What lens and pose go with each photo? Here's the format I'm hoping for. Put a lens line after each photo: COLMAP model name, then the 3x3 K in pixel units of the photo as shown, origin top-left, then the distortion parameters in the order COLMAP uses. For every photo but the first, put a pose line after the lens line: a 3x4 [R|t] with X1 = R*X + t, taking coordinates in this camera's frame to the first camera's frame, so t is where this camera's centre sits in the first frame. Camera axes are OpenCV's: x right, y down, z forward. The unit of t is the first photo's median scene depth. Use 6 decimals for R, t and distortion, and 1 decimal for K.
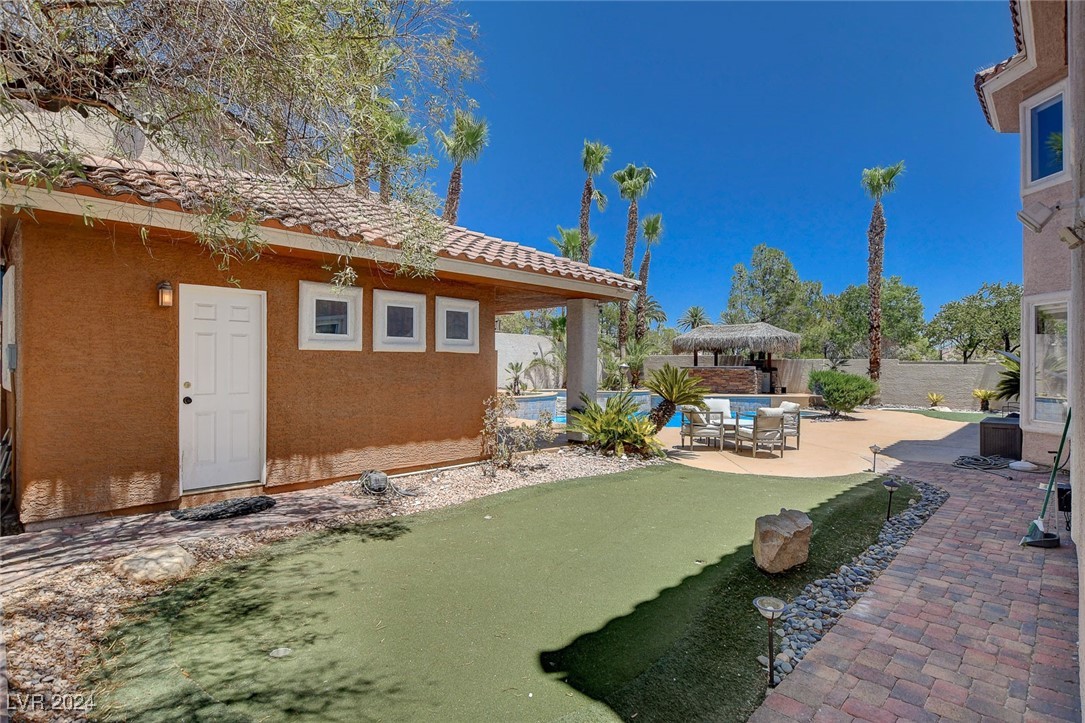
lens RADIAL K [[579.0, 0, 542.1], [0, 579.0, 360.4], [0, 0, 1]] dist [-0.007312, -0.002373]
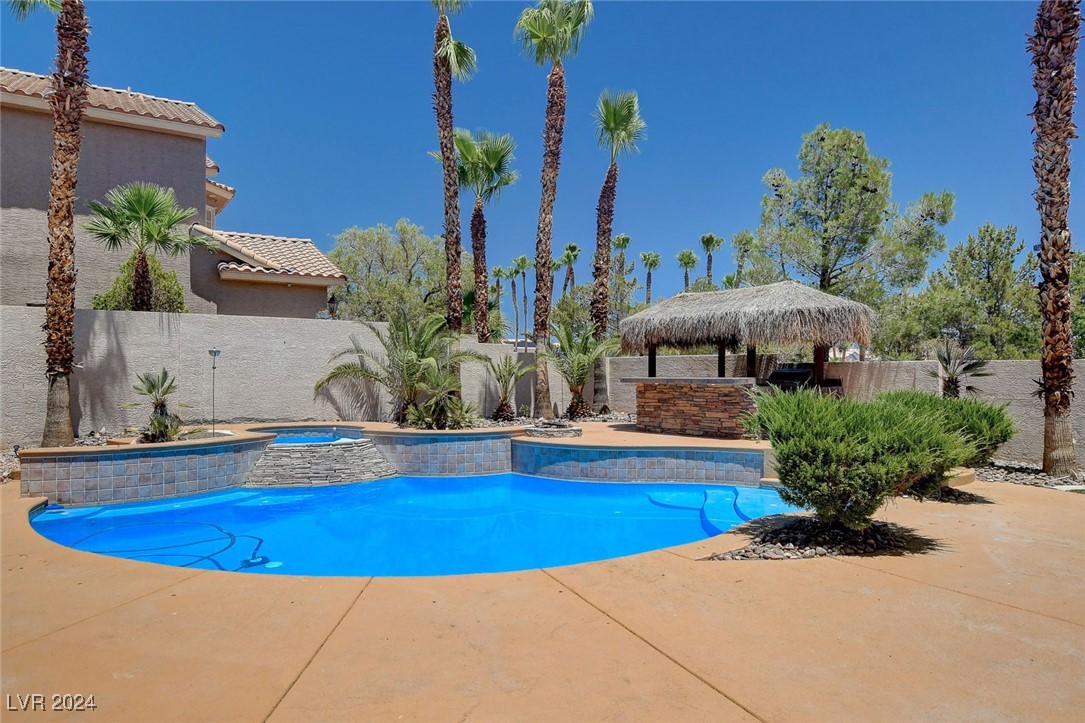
lens RADIAL K [[706.4, 0, 534.7], [0, 706.4, 360.8], [0, 0, 1]] dist [-0.003789, 0.008489]
pose [[0.971946, -0.007935, -0.235069, 0.315060], [0.005644, 0.999930, -0.010421, 0.001909], [0.235136, 0.008802, 0.971923, 0.408400]]
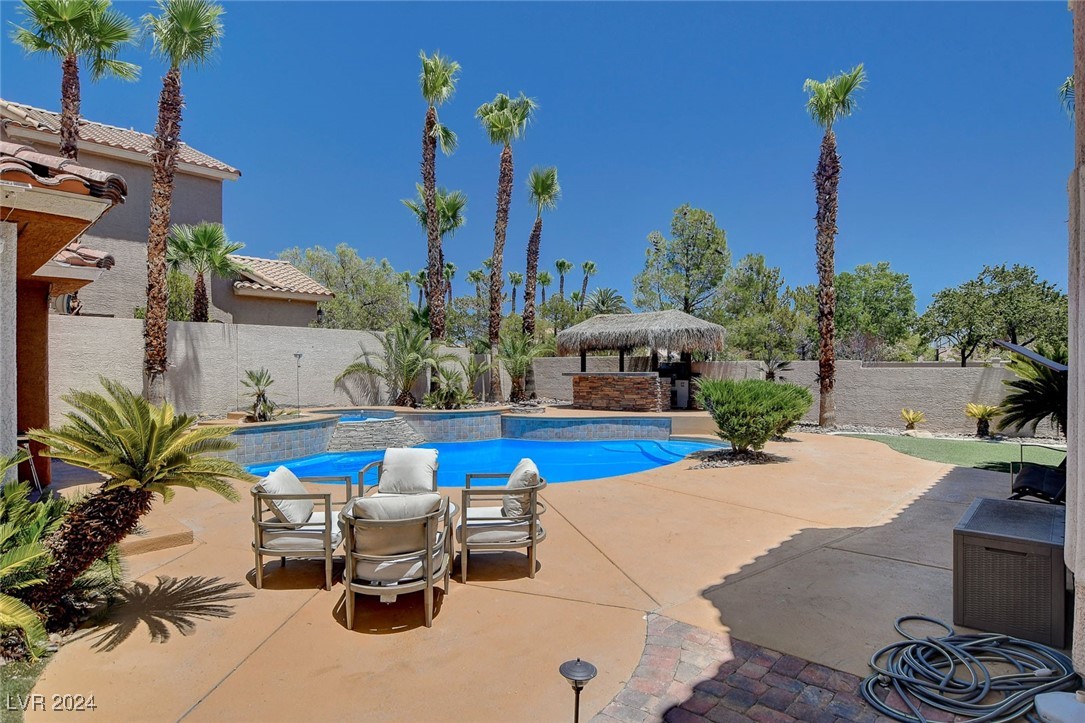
lens RADIAL K [[600.9, 0, 543.2], [0, 600.9, 368.5], [0, 0, 1]] dist [-0.016840, 0.002674]
pose [[0.999892, -0.007331, 0.012710, 0.210233], [0.007227, 0.999940, 0.008194, -0.000898], [-0.012770, -0.008101, 0.999886, 0.265477]]
